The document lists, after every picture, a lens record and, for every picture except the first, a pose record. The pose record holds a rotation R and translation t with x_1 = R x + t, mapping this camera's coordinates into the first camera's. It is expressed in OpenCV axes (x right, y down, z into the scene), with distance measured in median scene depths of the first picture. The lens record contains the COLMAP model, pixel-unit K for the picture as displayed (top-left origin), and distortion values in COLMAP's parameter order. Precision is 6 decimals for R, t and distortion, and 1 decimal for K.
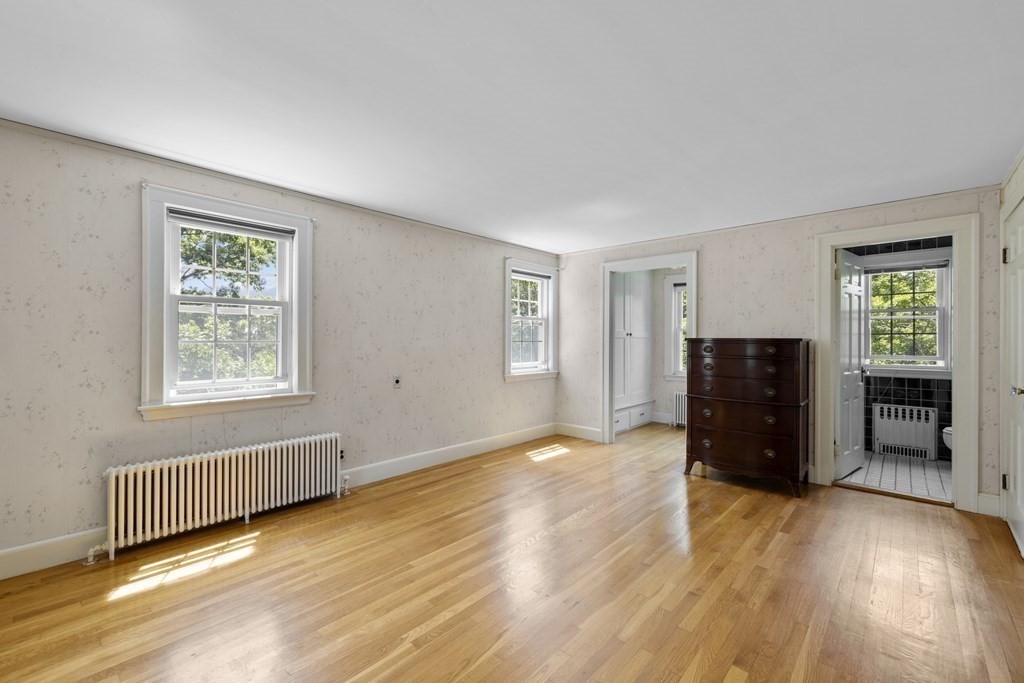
lens RADIAL K [[435.3, 0, 511.3], [0, 435.3, 337.6], [0, 0, 1]] dist [-0.001825, 0.000891]
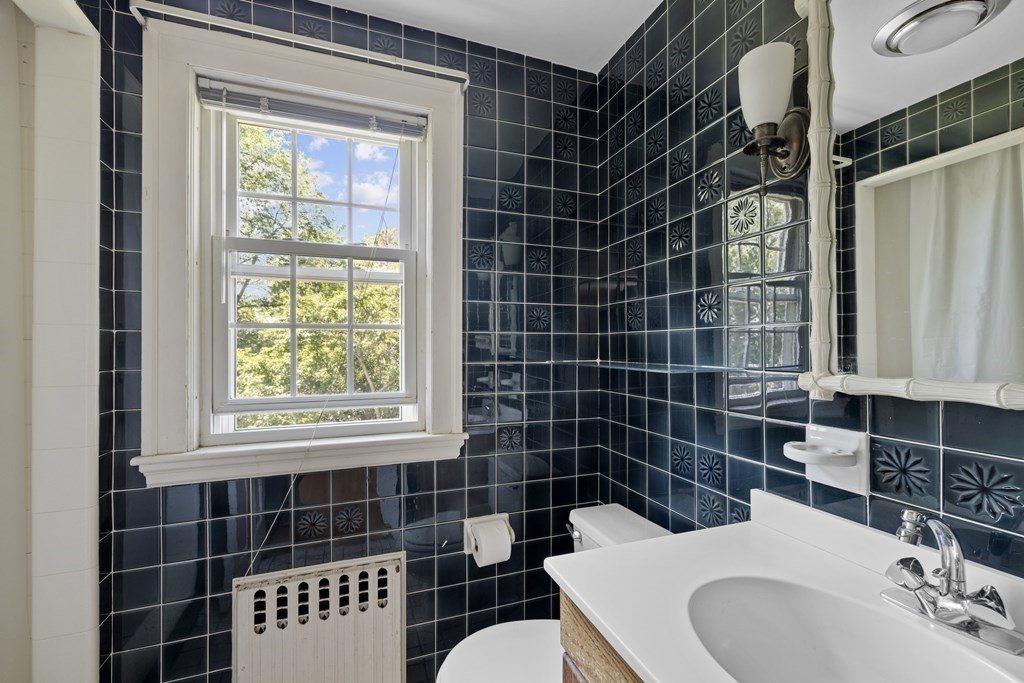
lens RADIAL K [[435.3, 0, 507.1], [0, 435.3, 341.8], [0, 0, 1]] dist [-0.001825, 0.000891]
pose [[0.468513, 0.004413, 0.883446, 0.469943], [0.002665, 0.999976, -0.006409, 0.002707], [-0.883453, 0.005357, 0.468490, 0.504425]]
